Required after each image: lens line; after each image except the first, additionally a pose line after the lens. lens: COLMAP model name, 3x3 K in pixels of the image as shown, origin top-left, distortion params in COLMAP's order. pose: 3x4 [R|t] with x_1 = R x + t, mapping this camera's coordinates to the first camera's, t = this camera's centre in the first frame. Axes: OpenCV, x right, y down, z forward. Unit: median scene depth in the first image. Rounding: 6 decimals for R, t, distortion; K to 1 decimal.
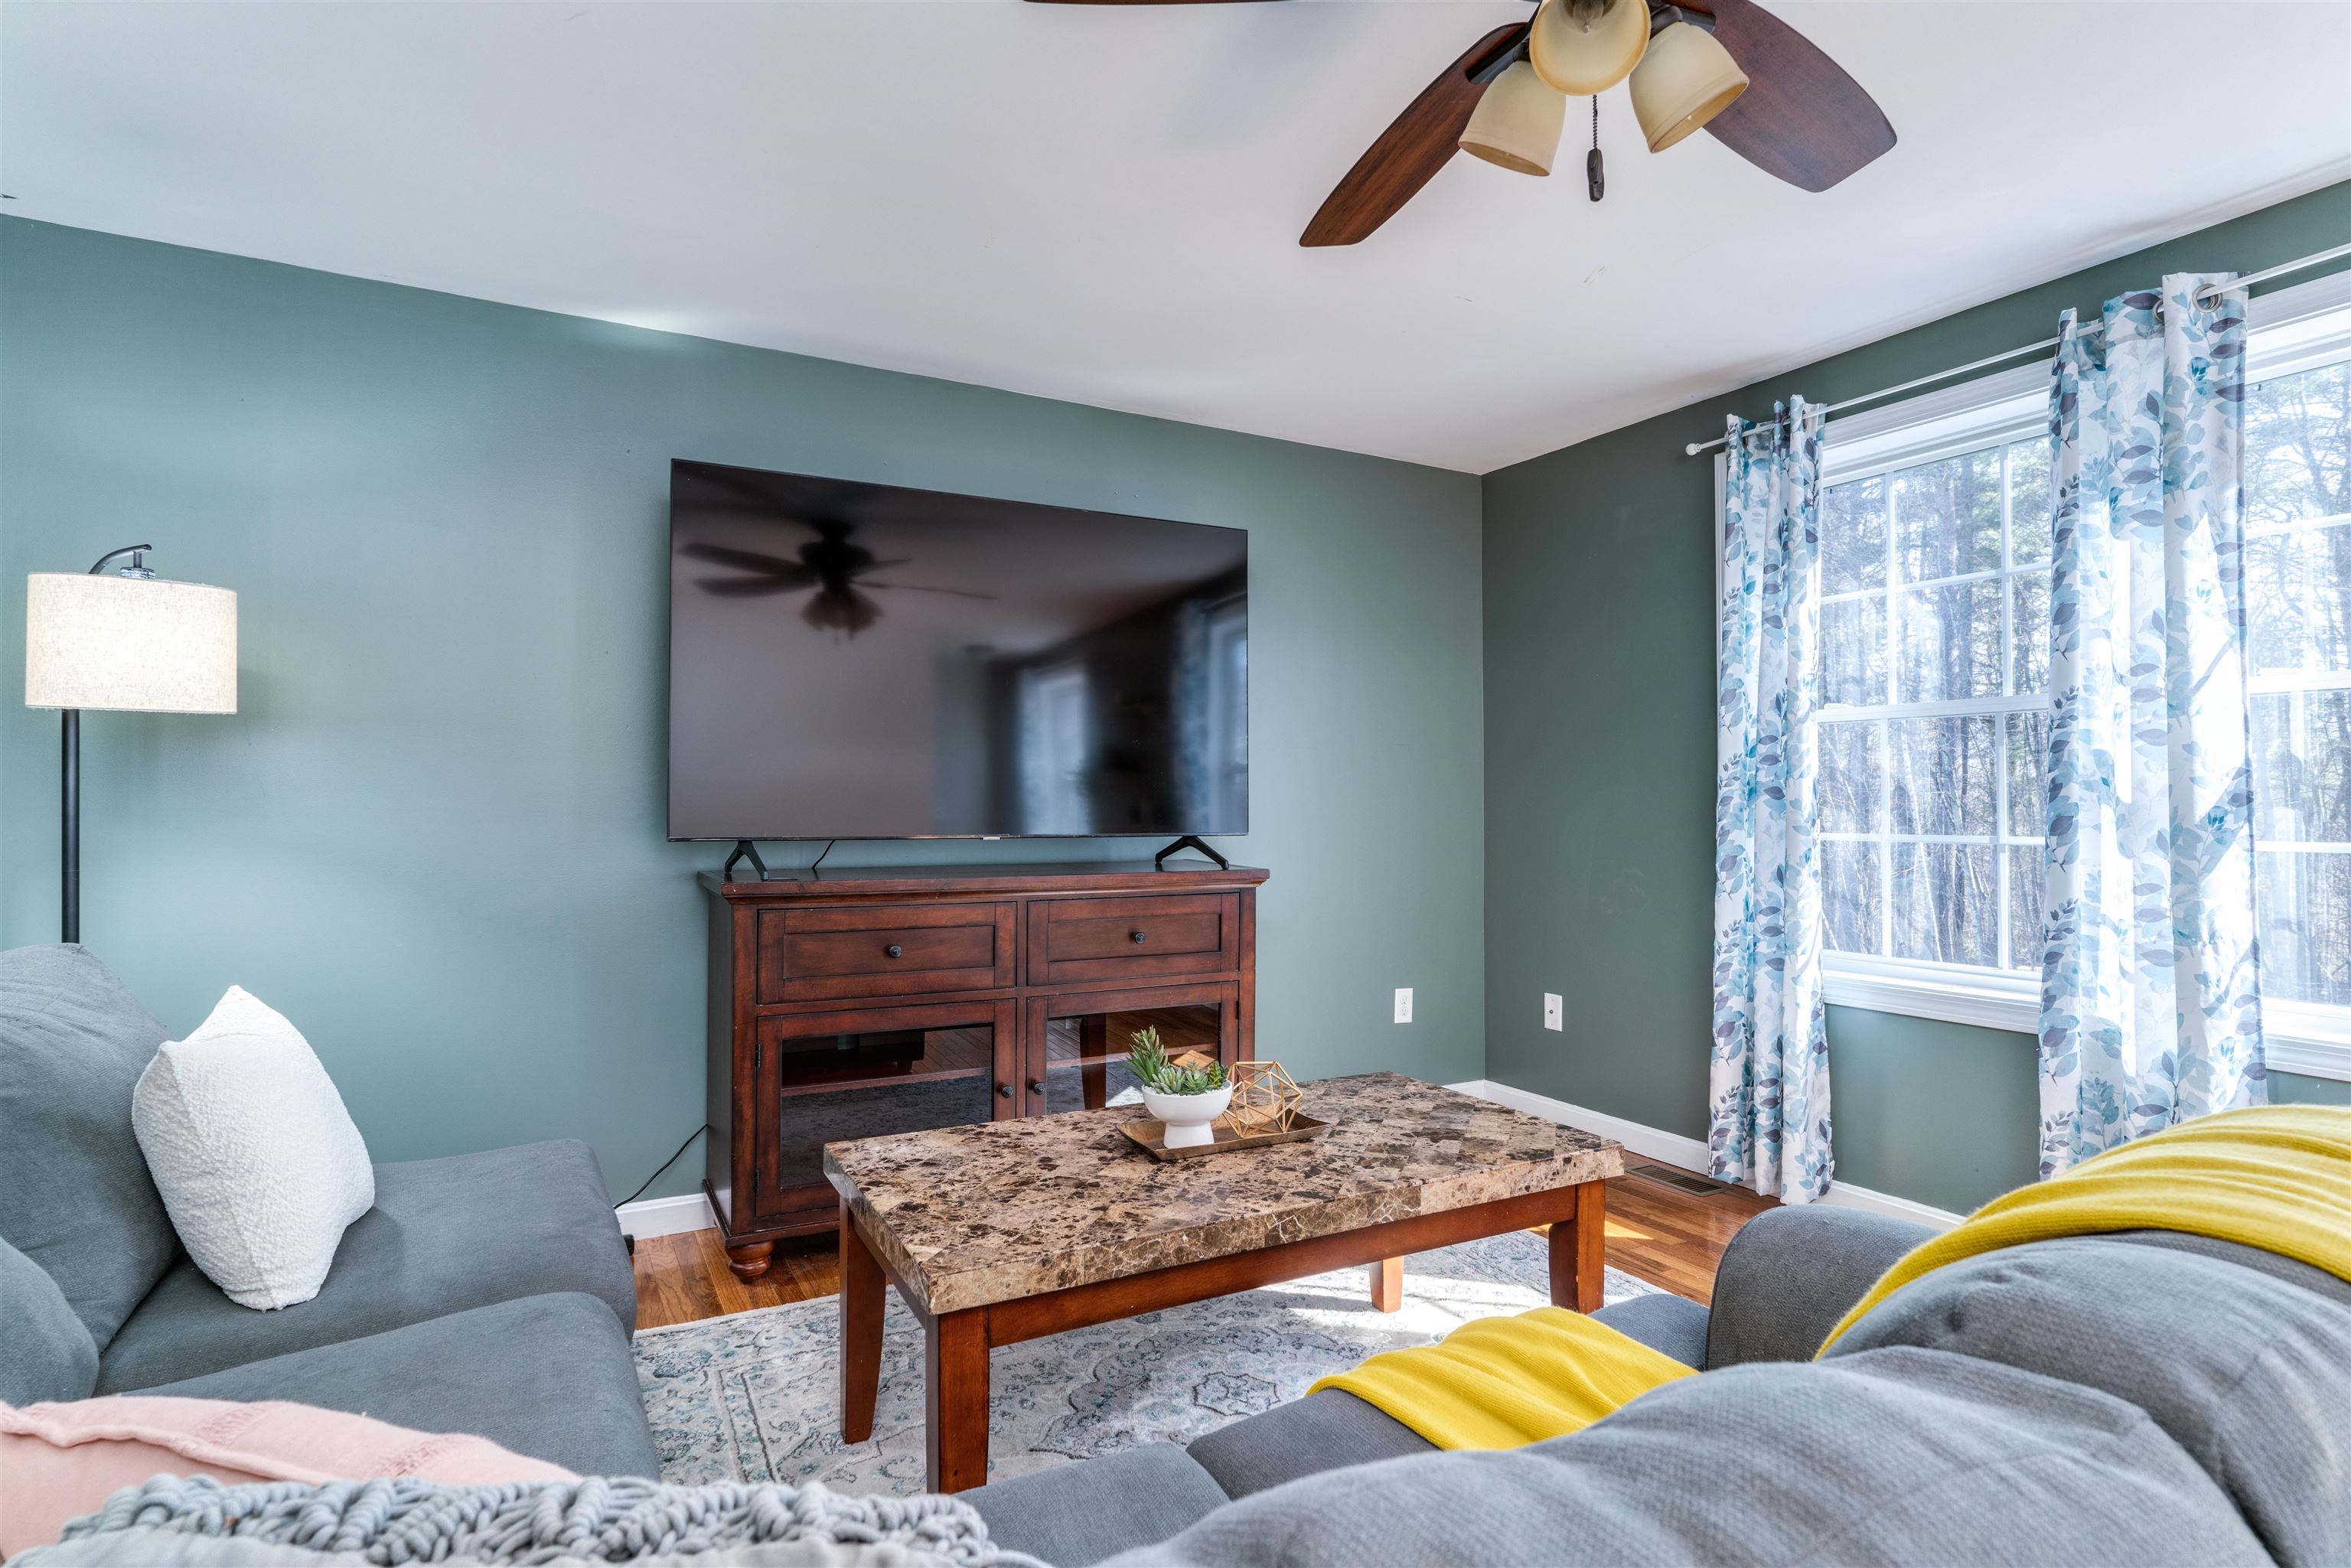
lens RADIAL K [[1186.8, 0, 1148.7], [0, 1186.8, 793.4], [0, 0, 1]] dist [-0.005226, 0.005206]
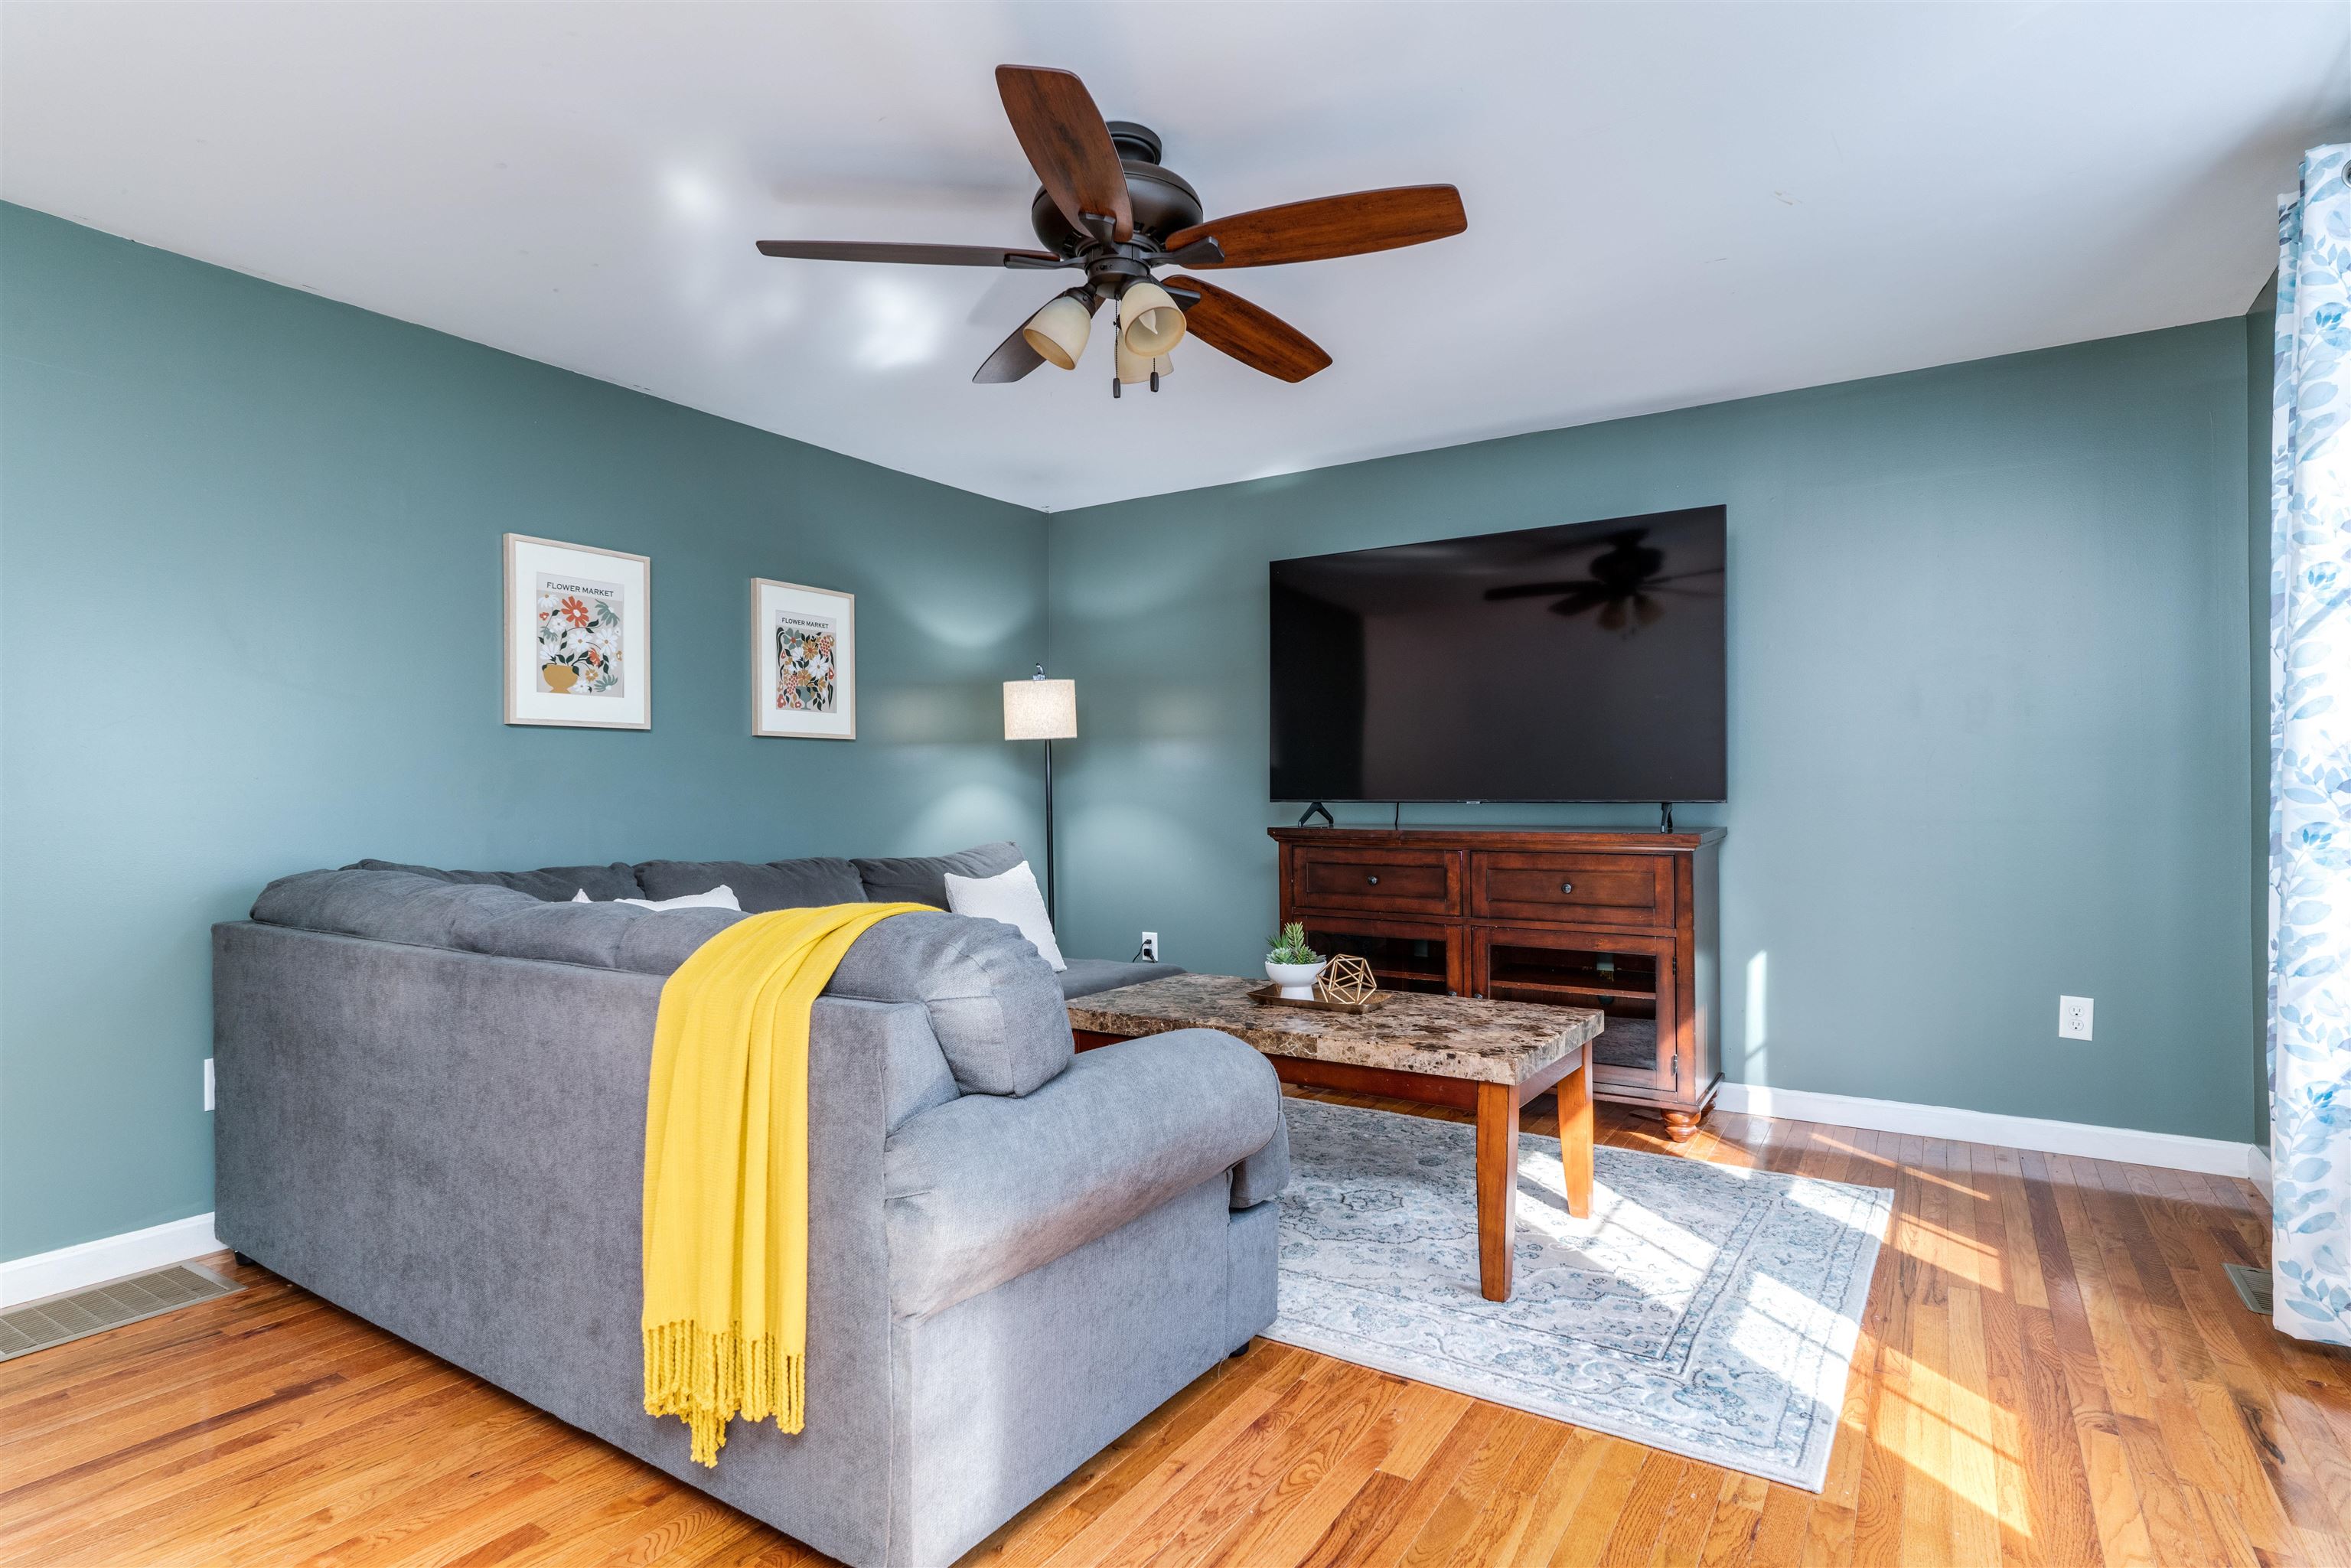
lens RADIAL K [[1186.8, 0, 1180.0], [0, 1186.8, 774.4], [0, 0, 1]] dist [-0.005226, 0.005206]
pose [[0.488077, -0.017902, -0.872617, 0.933363], [0.015257, 0.999812, -0.011978, 0.020943], [0.872667, -0.007467, 0.488258, 0.114679]]
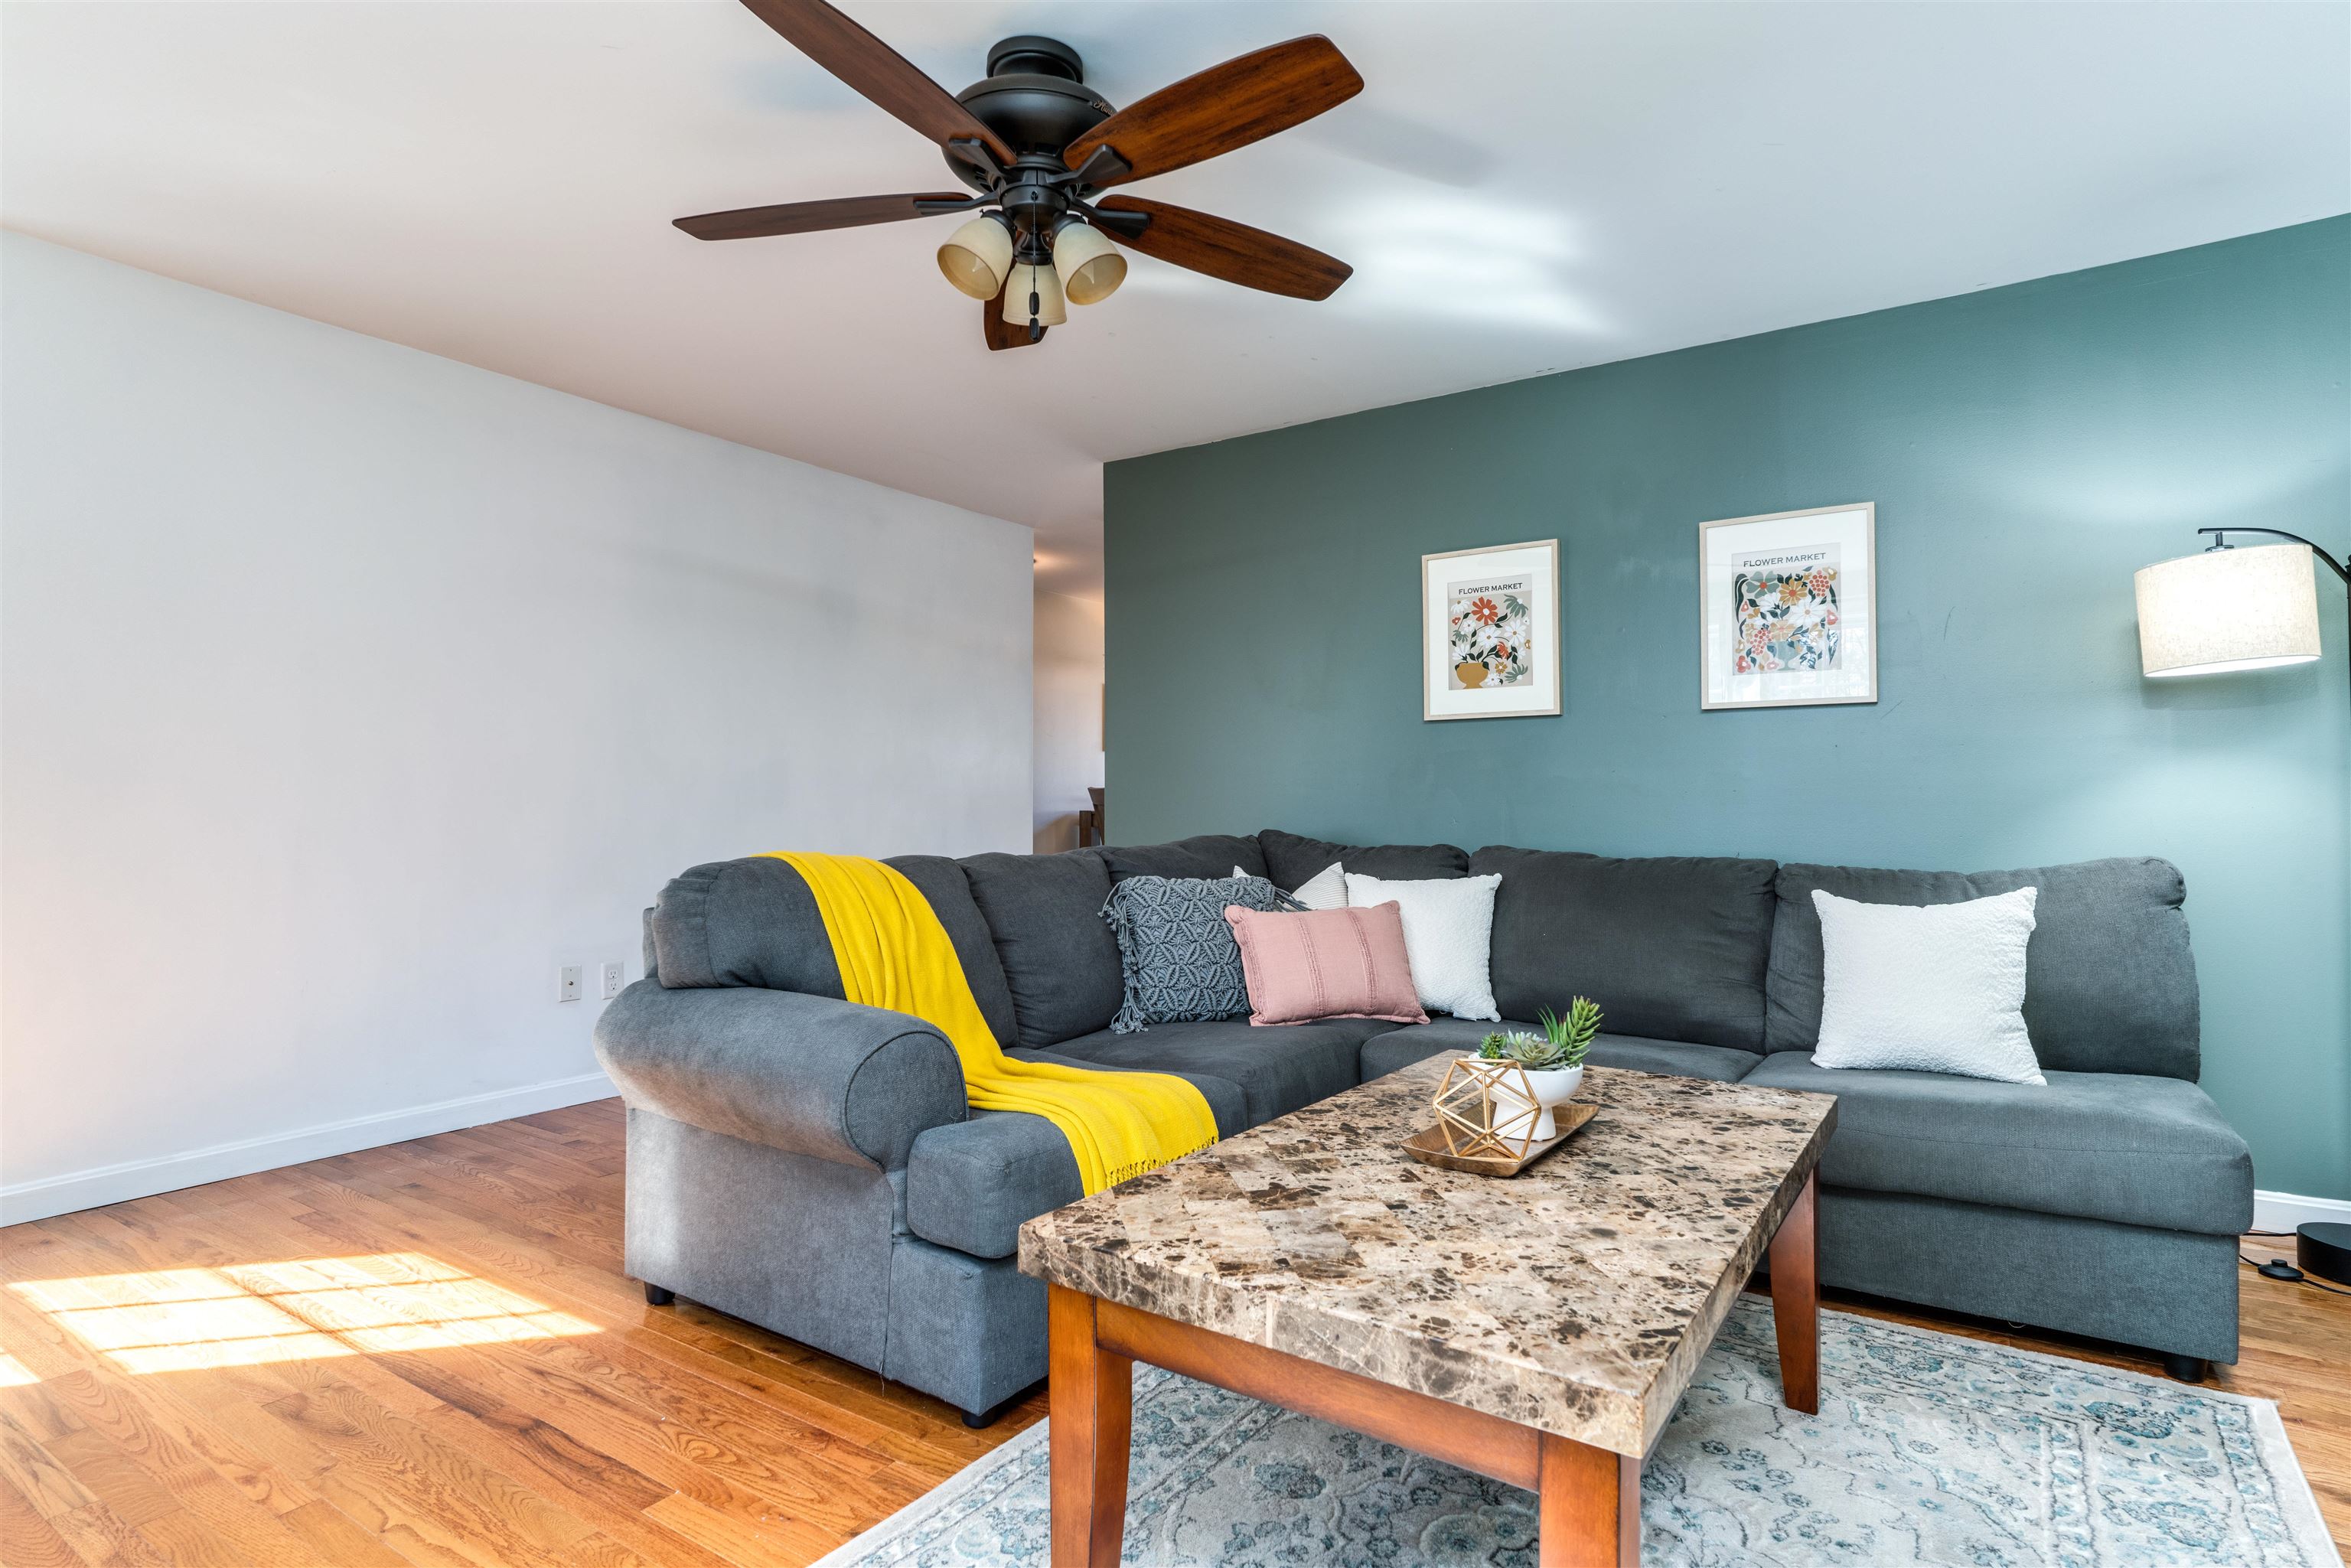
lens RADIAL K [[1186.8, 0, 1177.1], [0, 1186.8, 770.3], [0, 0, 1]] dist [-0.005226, 0.005206]
pose [[-0.873843, -0.016553, -0.485926, 0.478114], [0.003727, 0.999163, -0.040739, 0.060102], [0.486194, -0.037411, -0.873050, 1.199401]]
